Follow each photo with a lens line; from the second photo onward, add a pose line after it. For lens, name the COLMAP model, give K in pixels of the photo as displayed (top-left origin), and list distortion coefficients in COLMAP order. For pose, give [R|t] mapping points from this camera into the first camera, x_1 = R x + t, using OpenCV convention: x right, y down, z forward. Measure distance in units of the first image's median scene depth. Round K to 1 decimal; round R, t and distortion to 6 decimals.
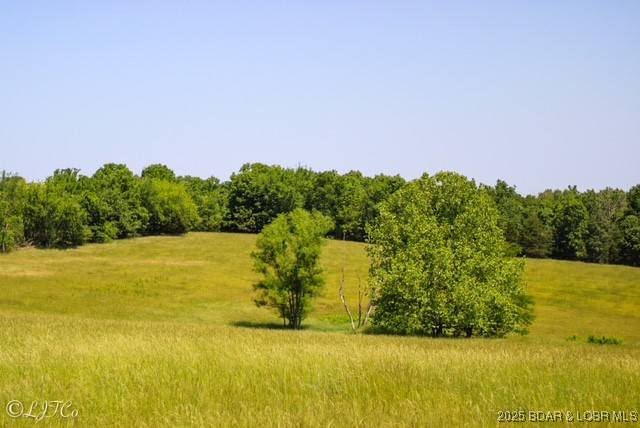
lens RADIAL K [[1502.0, 0, 320.1], [0, 1502.0, 214.2], [0, 0, 1]] dist [-0.111899, 0.000000]
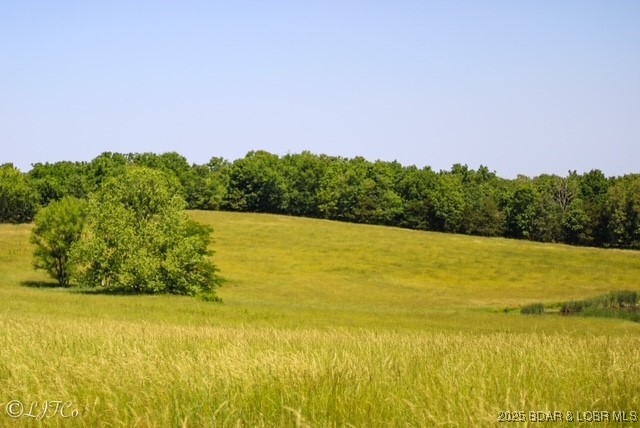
lens RADIAL K [[1502.0, 0, 319.9], [0, 1502.0, 213.5], [0, 0, 1]] dist [-0.111899, 0.000000]
pose [[0.984086, 0.010137, -0.177401, 0.217704], [-0.007202, 0.999826, 0.017183, -0.006185], [0.177544, -0.015632, 0.983989, -0.125499]]
